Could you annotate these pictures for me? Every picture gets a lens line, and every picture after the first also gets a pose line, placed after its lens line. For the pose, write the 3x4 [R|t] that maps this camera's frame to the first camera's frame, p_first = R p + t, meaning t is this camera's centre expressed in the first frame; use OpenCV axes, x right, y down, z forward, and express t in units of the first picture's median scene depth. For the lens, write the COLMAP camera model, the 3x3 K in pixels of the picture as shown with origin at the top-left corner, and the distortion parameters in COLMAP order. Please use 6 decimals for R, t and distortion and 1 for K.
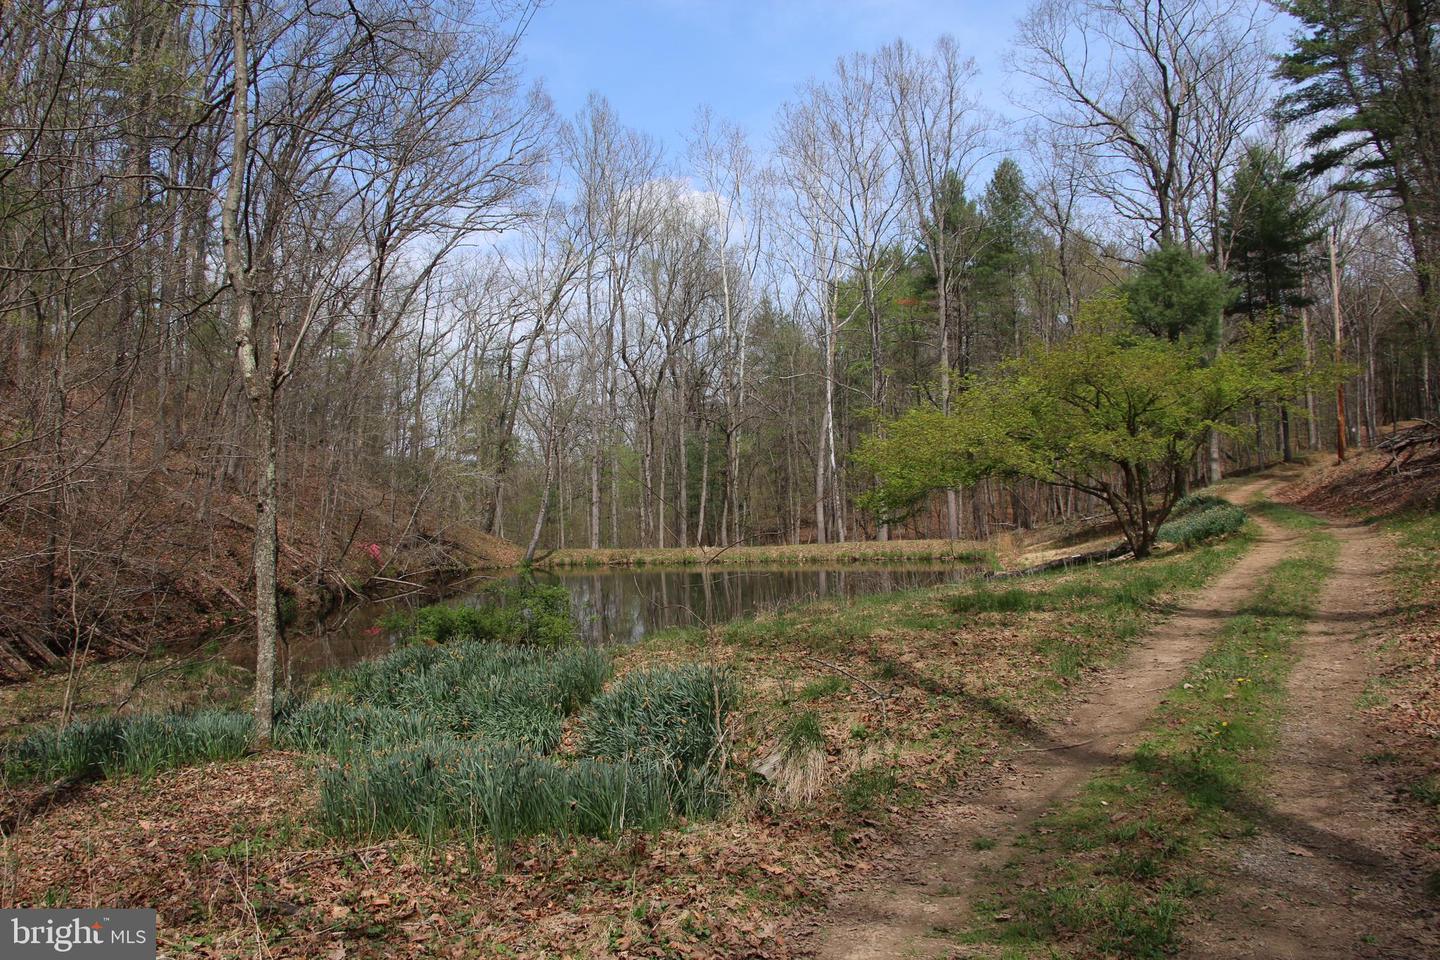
lens RADIAL K [[1195.5, 0, 716.2], [0, 1195.5, 479.4], [0, 0, 1]] dist [-0.096811, 0.033606]
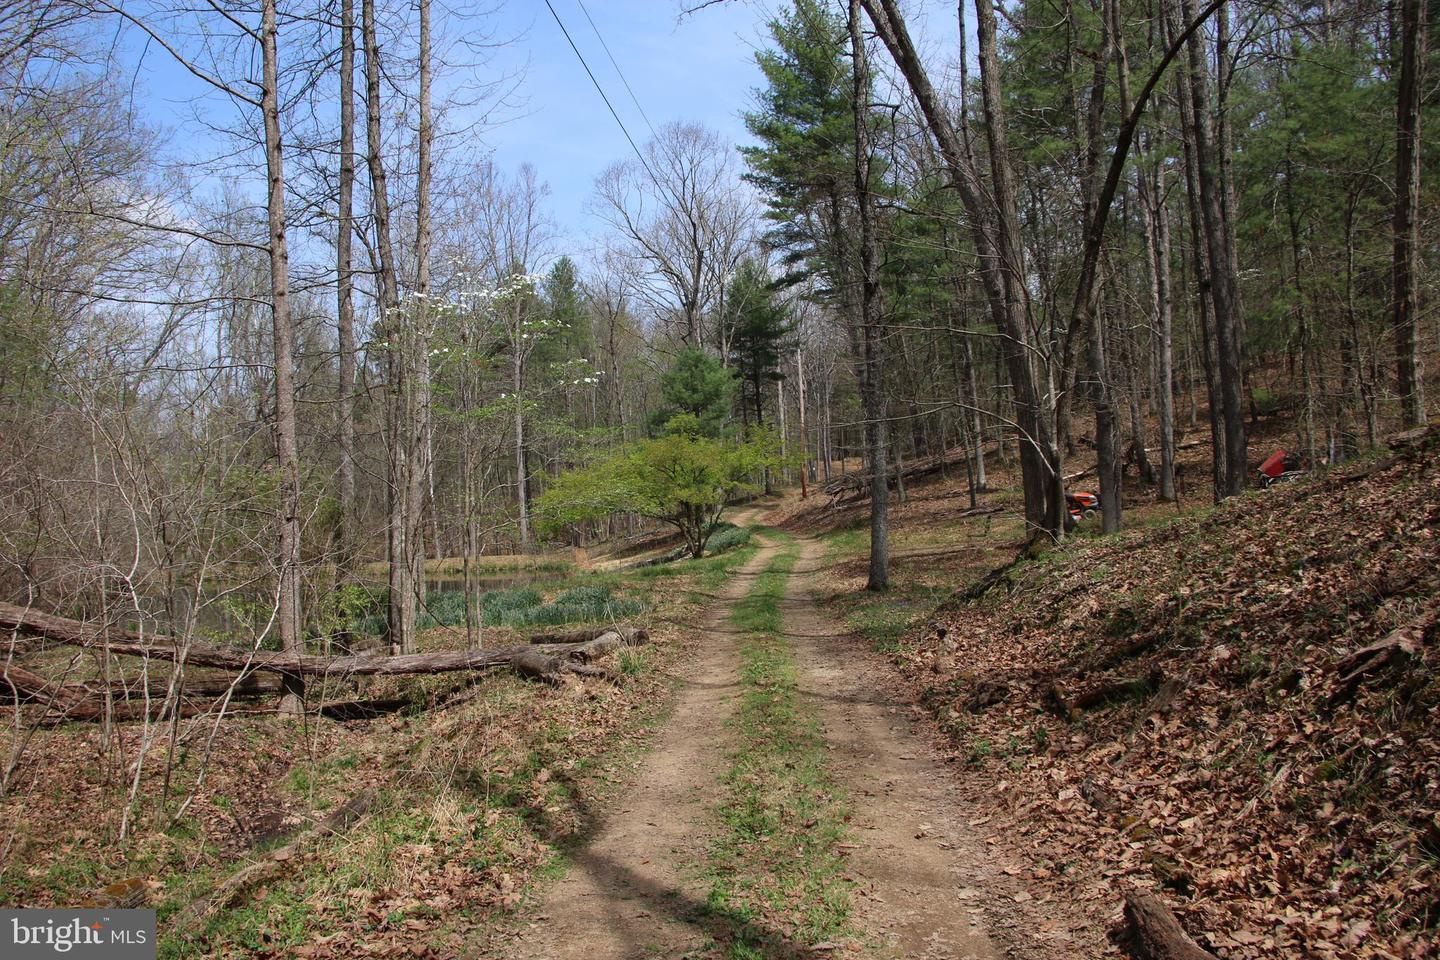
lens RADIAL K [[1195.5, 0, 721.0], [0, 1195.5, 481.8], [0, 0, 1]] dist [-0.096811, 0.033606]
pose [[0.912653, 0.005291, 0.408702, -0.165136], [0.001862, 0.999852, -0.017102, -0.008187], [-0.408732, 0.016369, 0.912508, -0.312874]]
